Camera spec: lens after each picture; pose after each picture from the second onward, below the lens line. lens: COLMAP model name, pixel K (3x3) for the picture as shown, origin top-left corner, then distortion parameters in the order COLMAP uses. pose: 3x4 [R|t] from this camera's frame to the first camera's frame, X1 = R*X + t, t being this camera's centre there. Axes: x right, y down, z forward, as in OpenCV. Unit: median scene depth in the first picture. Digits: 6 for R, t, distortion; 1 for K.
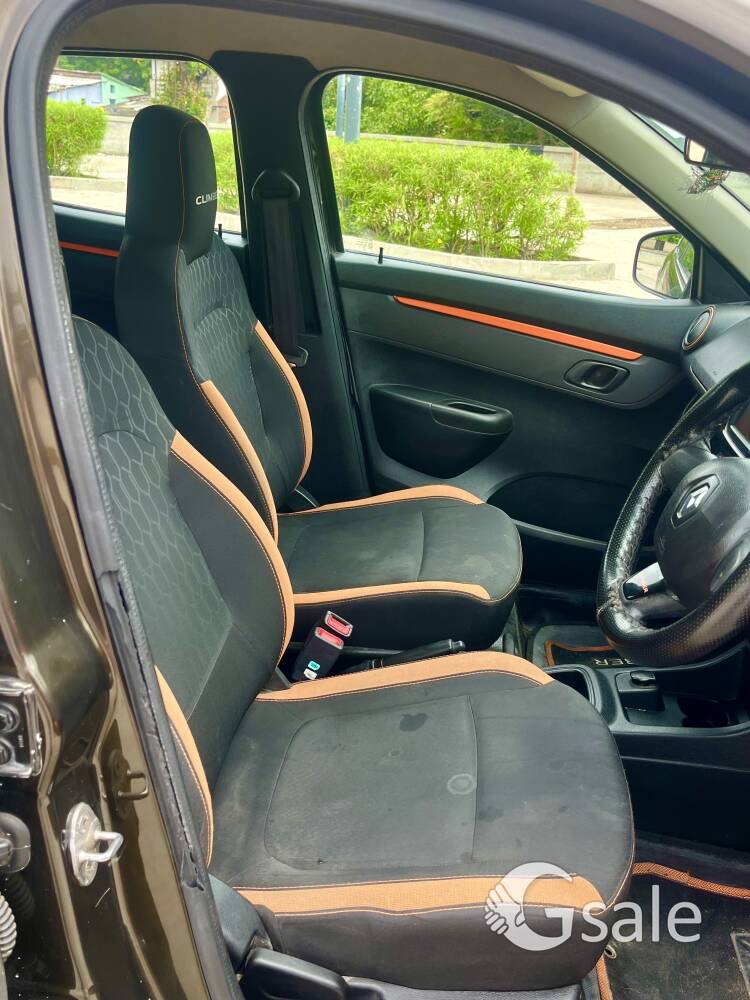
lens RADIAL K [[910.8, 0, 375.0], [0, 910.8, 500.0], [0, 0, 1]] dist [0.003175, 0.003986]
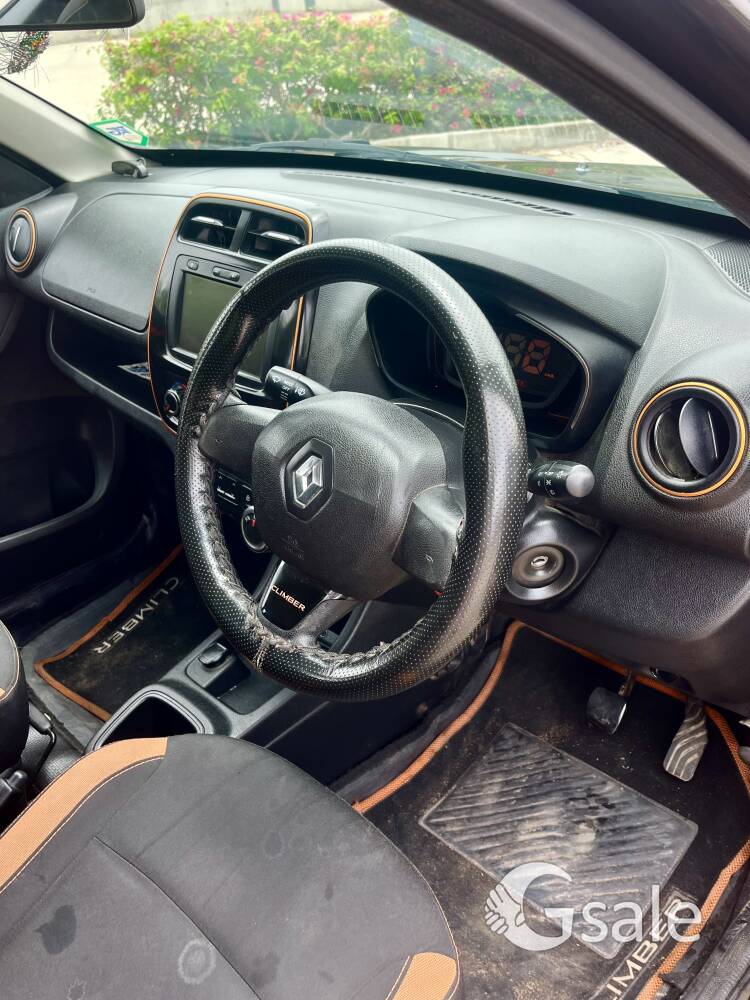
lens RADIAL K [[910.8, 0, 375.0], [0, 910.8, 500.0], [0, 0, 1]] dist [0.003175, 0.003986]
pose [[0.621499, -0.495304, 0.606970, -0.063210], [0.402817, 0.866550, 0.294670, -0.136176], [-0.671921, 0.061361, 0.738077, 0.292487]]
